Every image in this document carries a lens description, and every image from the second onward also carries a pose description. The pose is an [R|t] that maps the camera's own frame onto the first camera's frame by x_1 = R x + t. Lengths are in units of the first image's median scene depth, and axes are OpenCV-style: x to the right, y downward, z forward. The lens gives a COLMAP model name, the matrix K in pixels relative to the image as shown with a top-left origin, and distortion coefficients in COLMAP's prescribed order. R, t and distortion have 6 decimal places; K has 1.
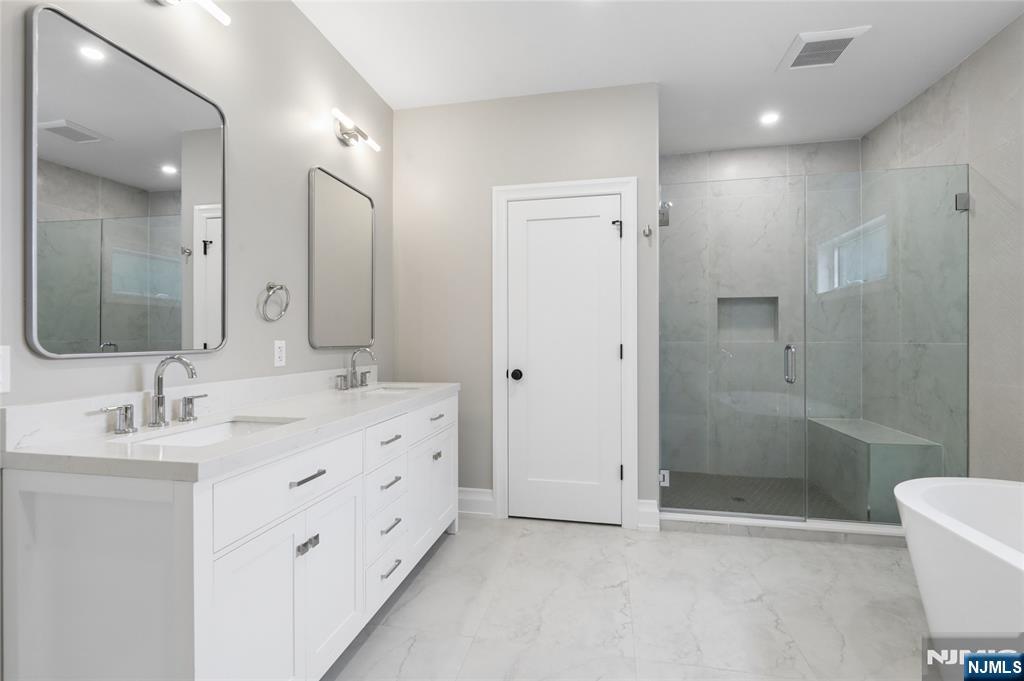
lens RADIAL K [[464.6, 0, 510.9], [0, 464.6, 338.8], [0, 0, 1]] dist [0.000188, -0.000220]
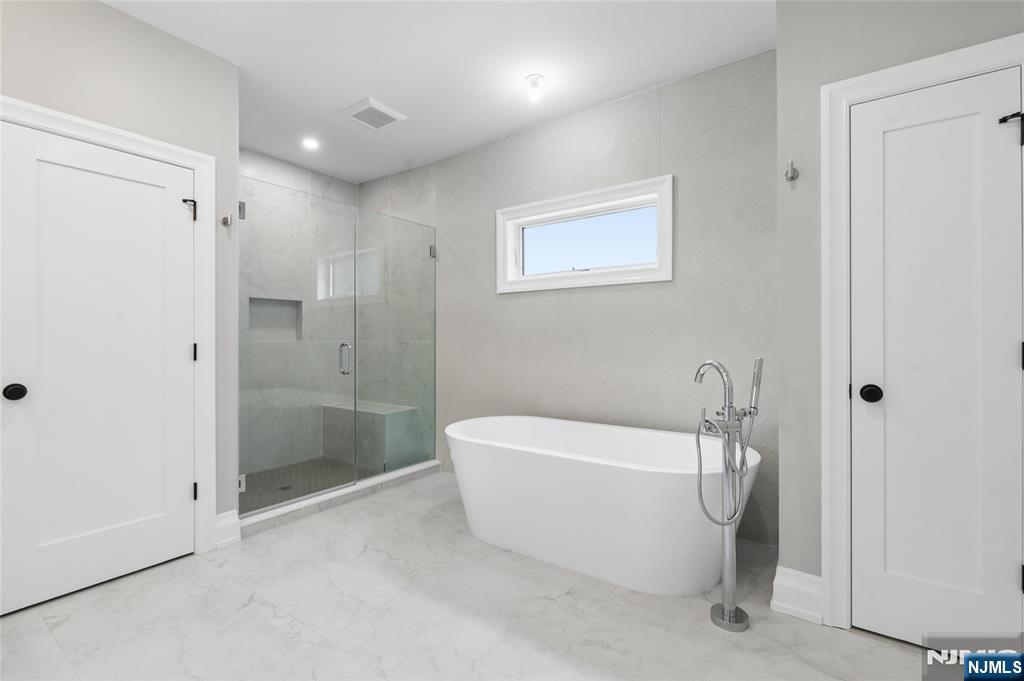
lens RADIAL K [[457.9, 0, 512.0], [0, 457.9, 340.5], [0, 0, 1]] dist [0.000767, 0.000154]
pose [[0.403963, -0.001391, 0.914774, -0.308805], [-0.000012, 0.999999, 0.001526, 0.004804], [-0.914775, -0.000628, 0.403963, 0.114795]]
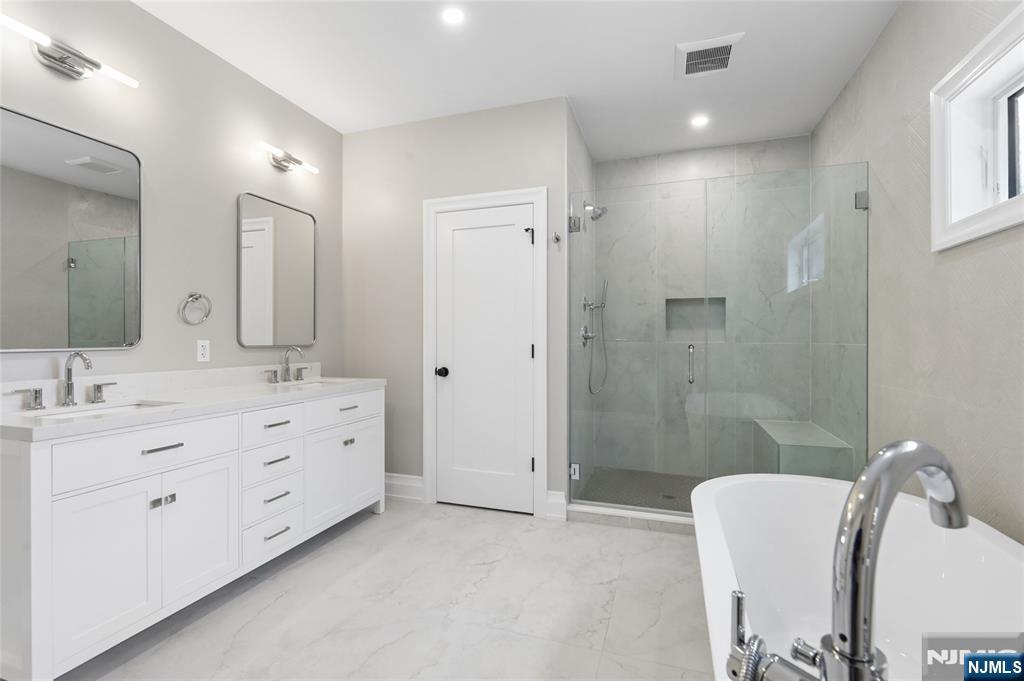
lens RADIAL K [[467.1, 0, 512.0], [0, 467.1, 340.5], [0, 0, 1]] dist [-0.001623, 0.000006]
pose [[0.991511, 0.002109, -0.130007, 0.332447], [-0.001655, 0.999992, 0.003601, -0.000883], [0.130013, -0.003355, 0.991507, -0.068540]]
